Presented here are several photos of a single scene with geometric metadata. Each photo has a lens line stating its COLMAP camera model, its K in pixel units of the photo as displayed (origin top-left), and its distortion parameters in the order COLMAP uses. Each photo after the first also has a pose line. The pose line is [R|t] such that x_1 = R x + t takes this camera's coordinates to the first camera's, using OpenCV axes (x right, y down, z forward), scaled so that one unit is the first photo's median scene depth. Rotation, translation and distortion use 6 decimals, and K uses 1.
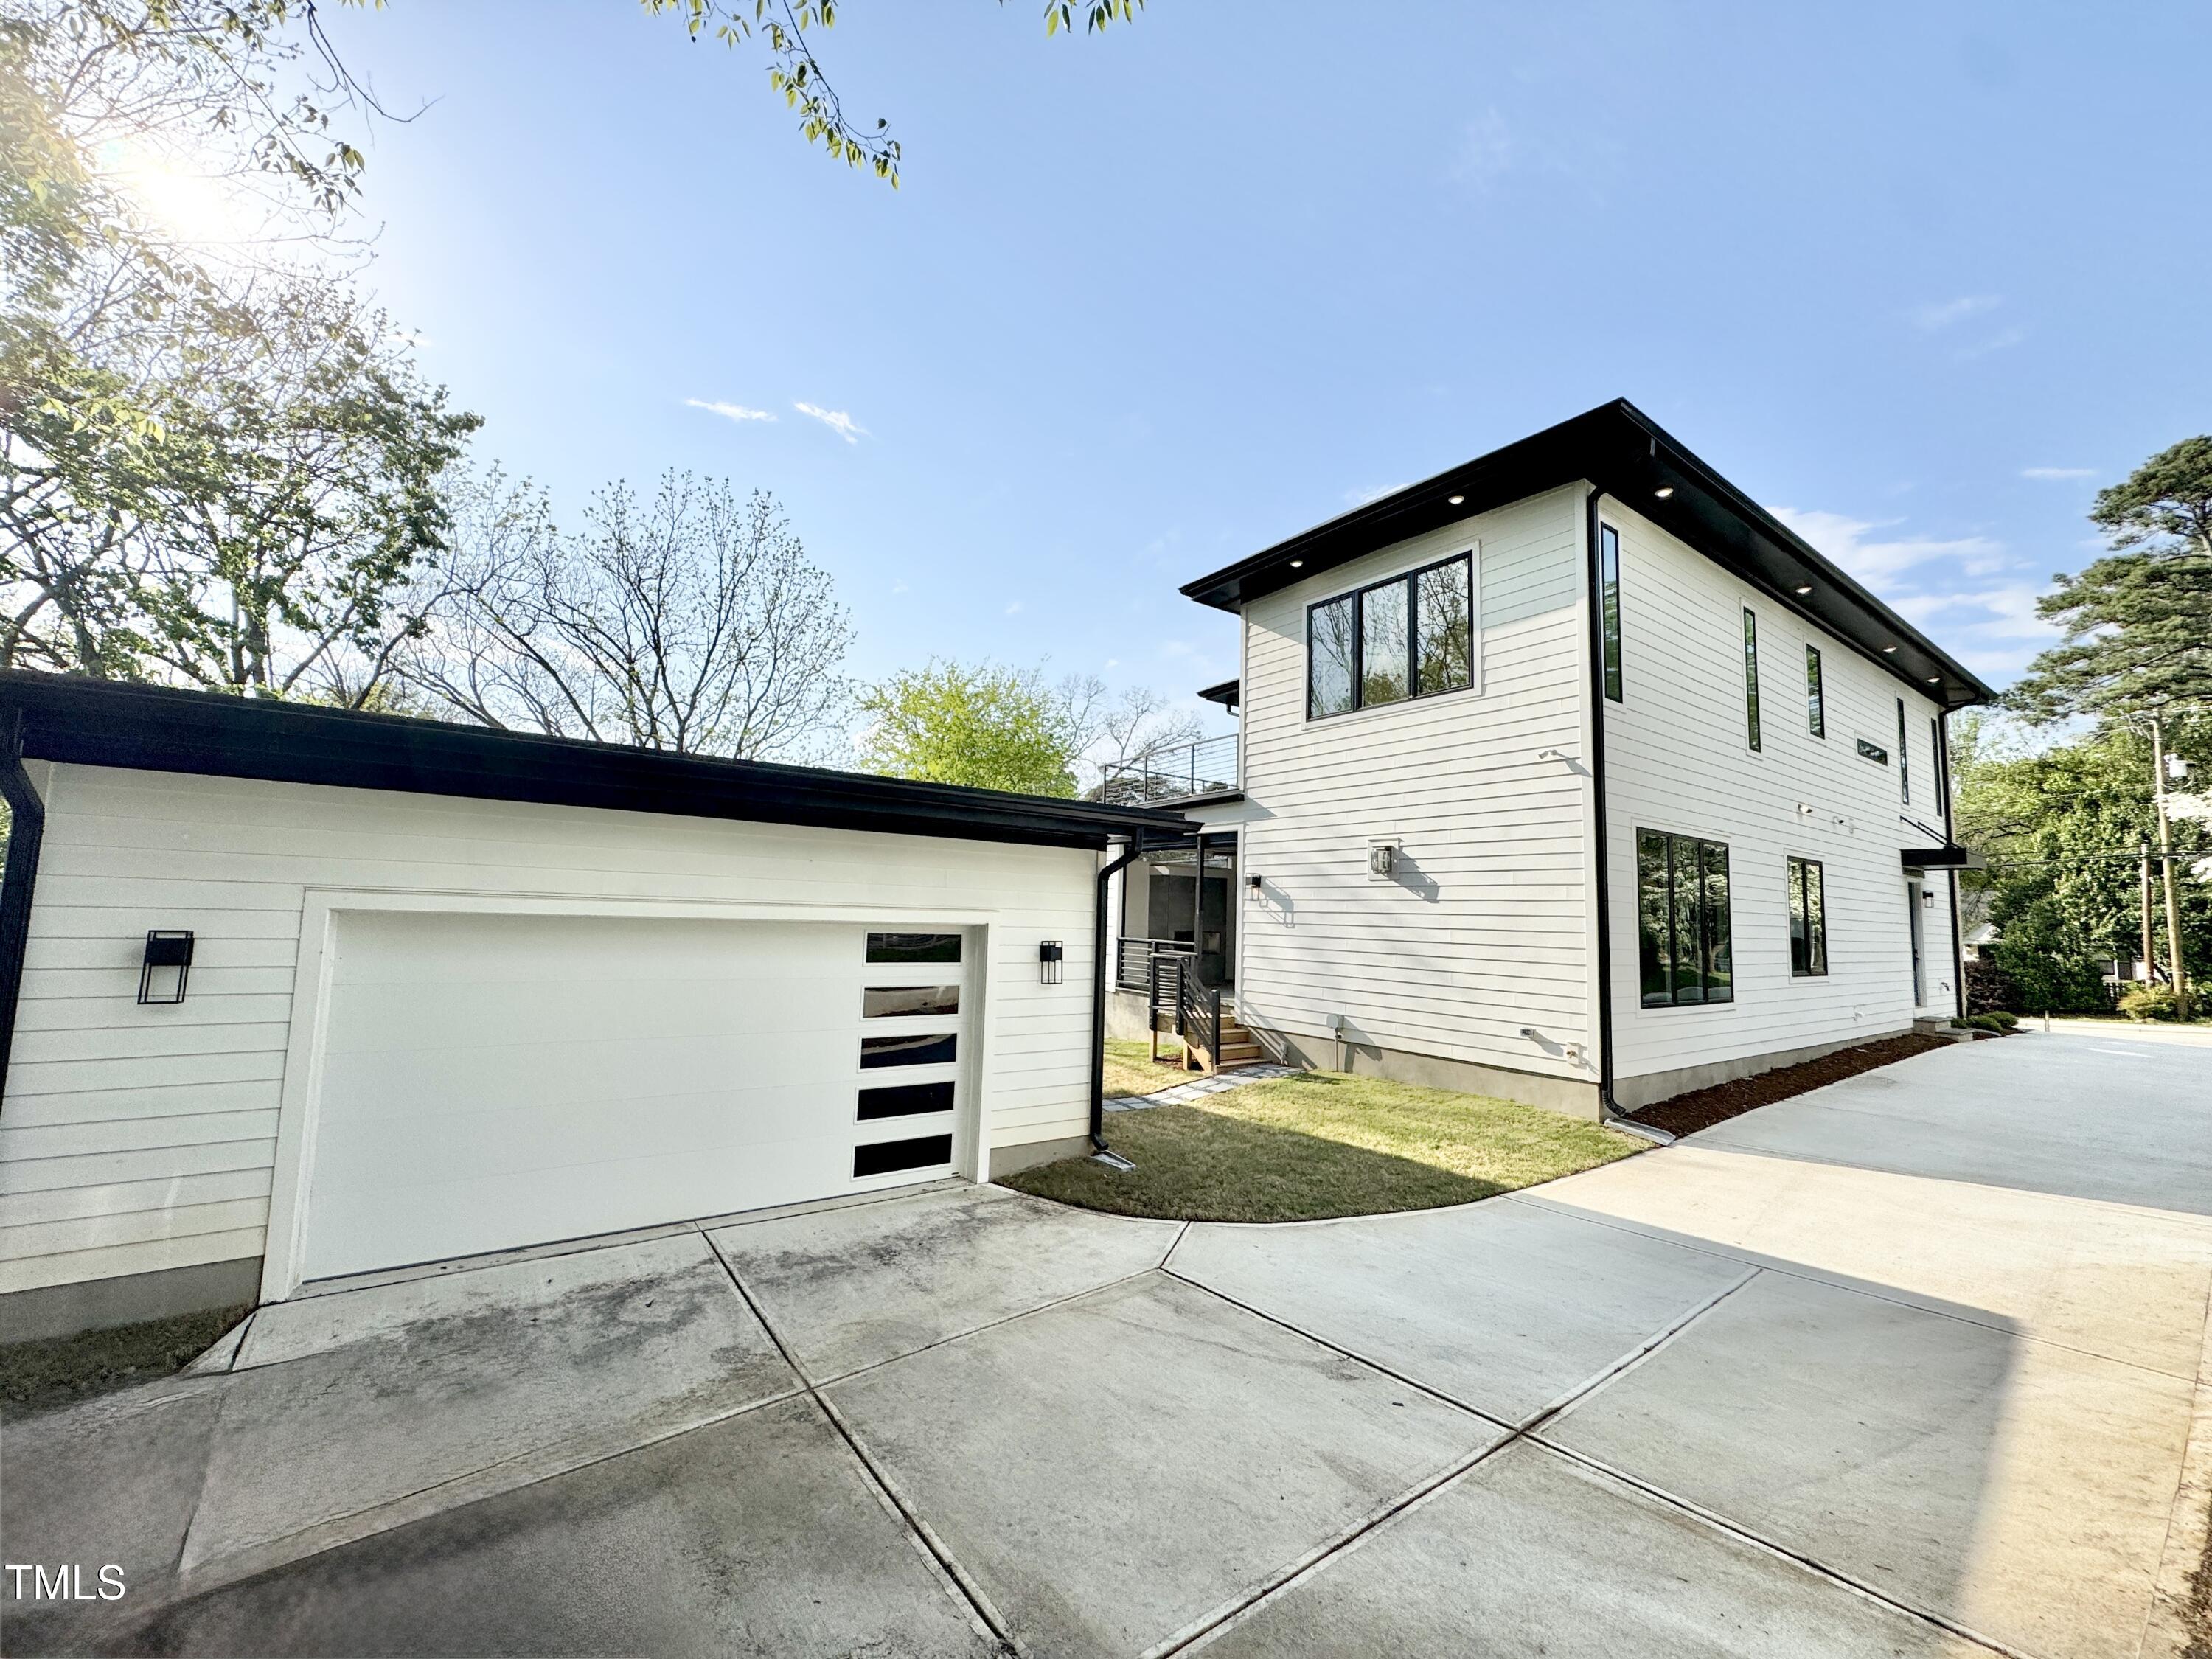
lens RADIAL K [[888.9, 0, 1105.2], [0, 888.9, 832.2], [0, 0, 1]] dist [-0.002054, 0.000668]
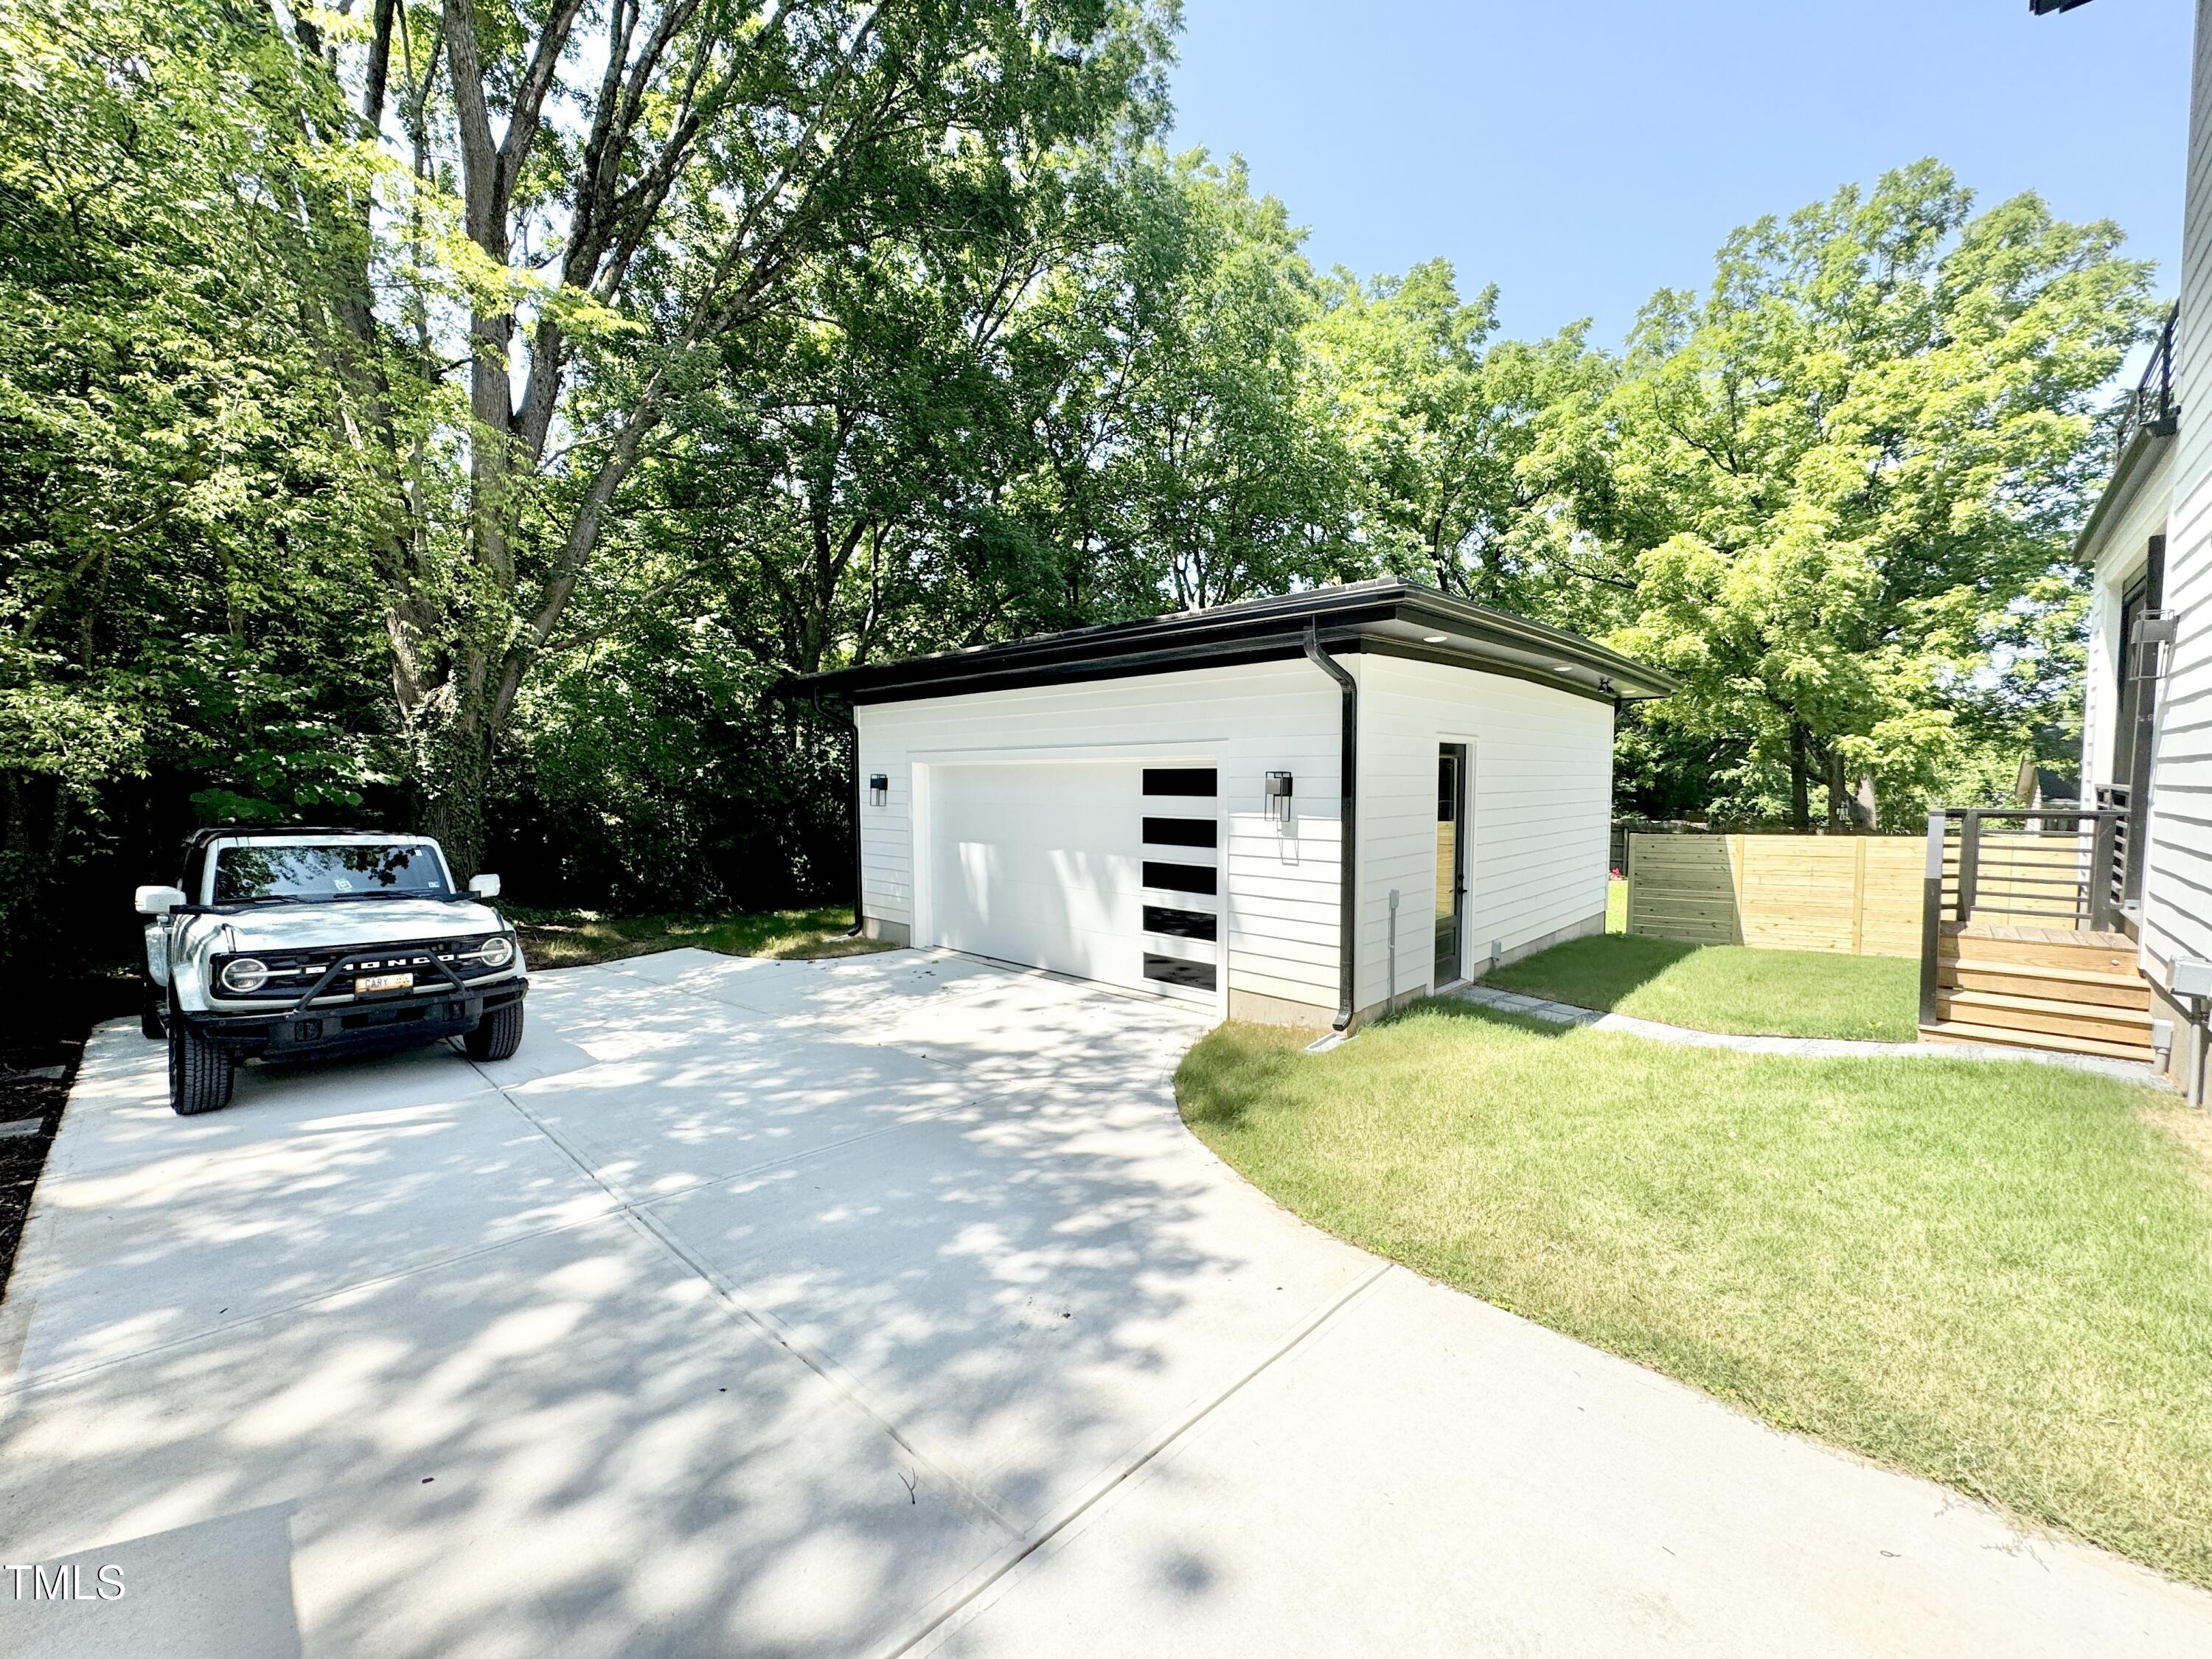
lens RADIAL K [[885.8, 0, 1105.1], [0, 885.8, 831.8], [0, 0, 1]] dist [0.002914, 0.000060]
pose [[0.162198, 0.026143, -0.986412, 0.821670], [0.098076, 0.994272, 0.042478, 0.138352], [0.981872, -0.103633, 0.158705, 0.757834]]
